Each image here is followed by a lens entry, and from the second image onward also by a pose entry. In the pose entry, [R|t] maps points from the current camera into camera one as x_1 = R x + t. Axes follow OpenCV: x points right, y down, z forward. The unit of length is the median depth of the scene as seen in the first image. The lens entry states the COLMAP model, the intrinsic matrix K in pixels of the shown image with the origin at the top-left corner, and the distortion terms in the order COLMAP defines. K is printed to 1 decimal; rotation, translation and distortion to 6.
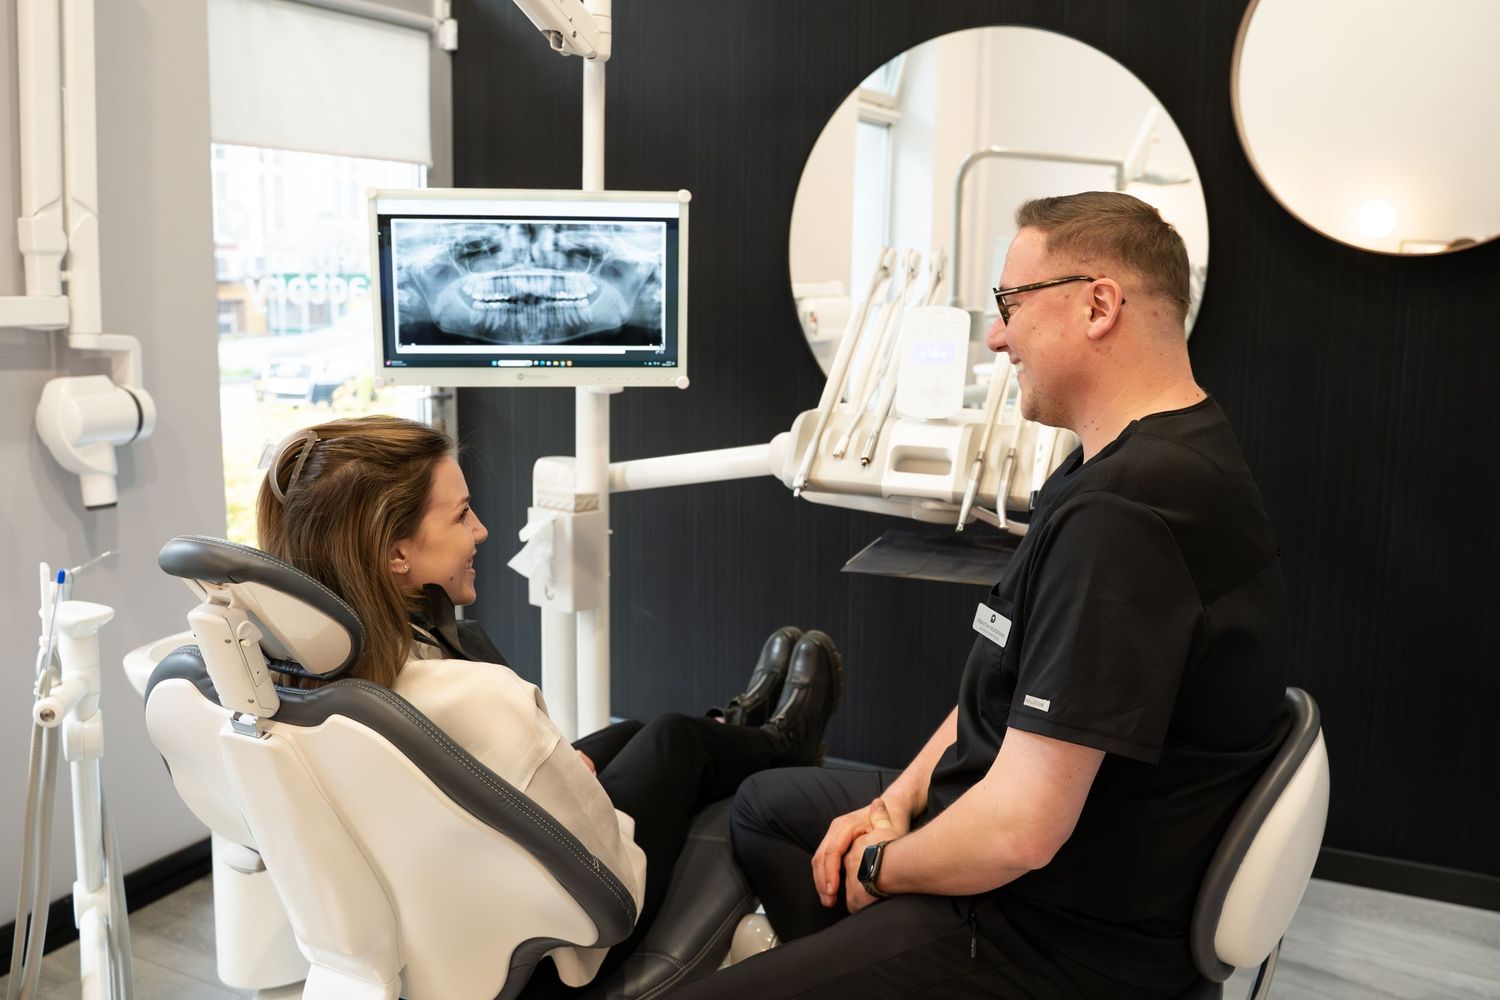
lens RADIAL K [[1243.2, 0, 750.0], [0, 1243.2, 500.0], [0, 0, 1]] dist [-0.088911, -0.003313]
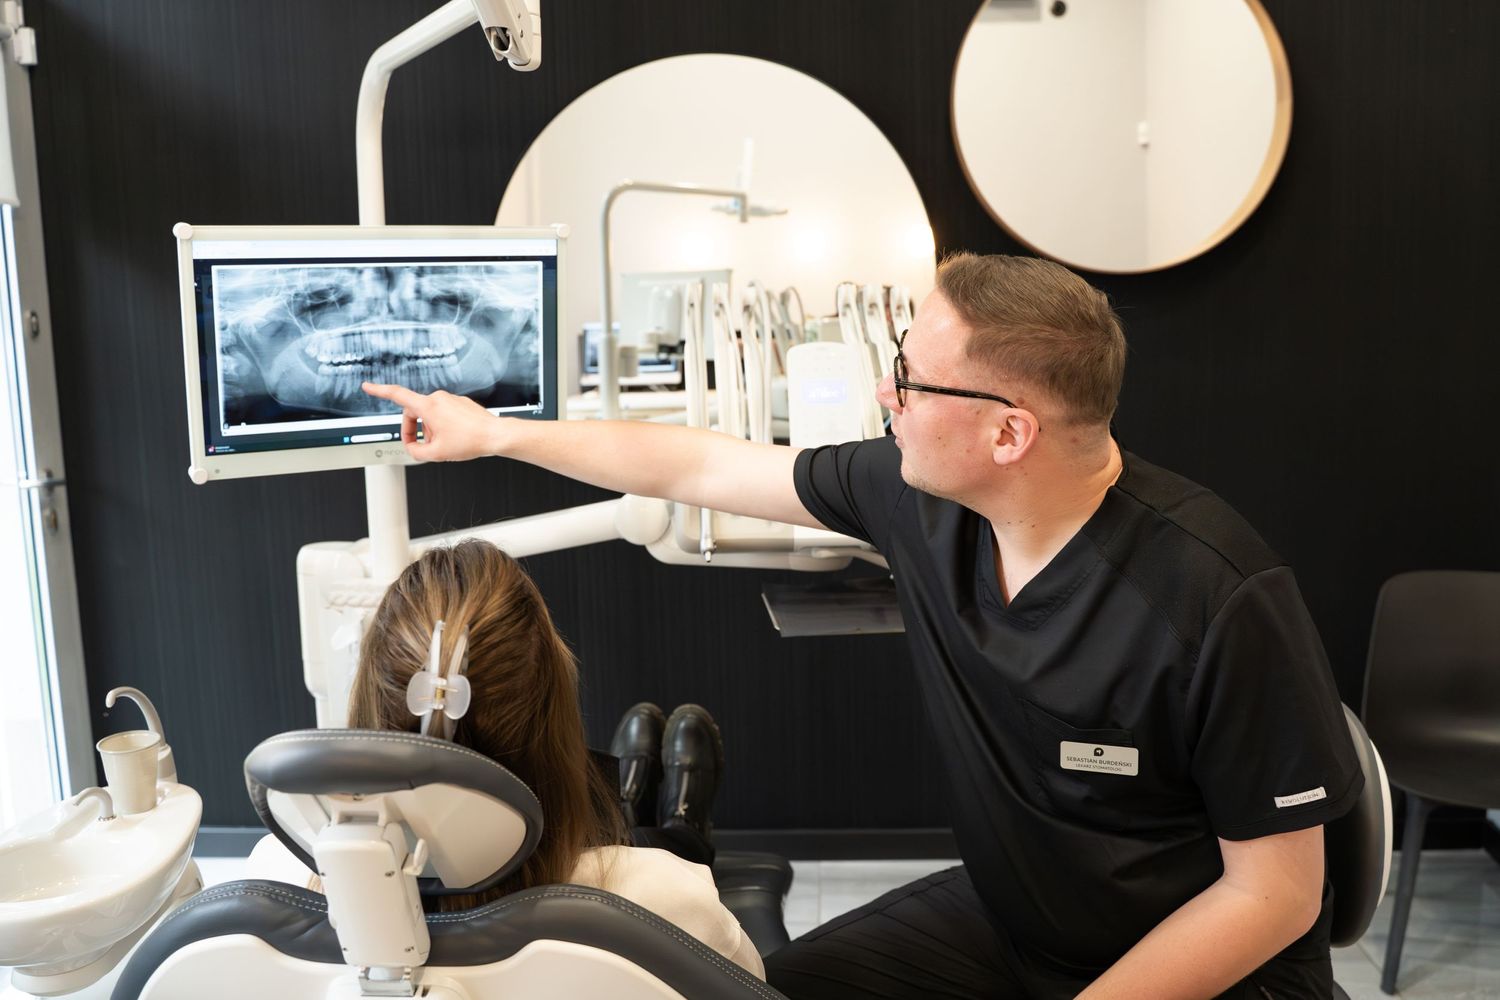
lens RADIAL K [[1243.2, 0, 750.0], [0, 1243.2, 500.0], [0, 0, 1]] dist [-0.088911, -0.003313]
pose [[0.919460, -0.095312, 0.381457, -0.279156], [0.105545, 0.994397, -0.005940, -0.039351], [-0.378753, 0.045723, 0.924368, 0.159588]]
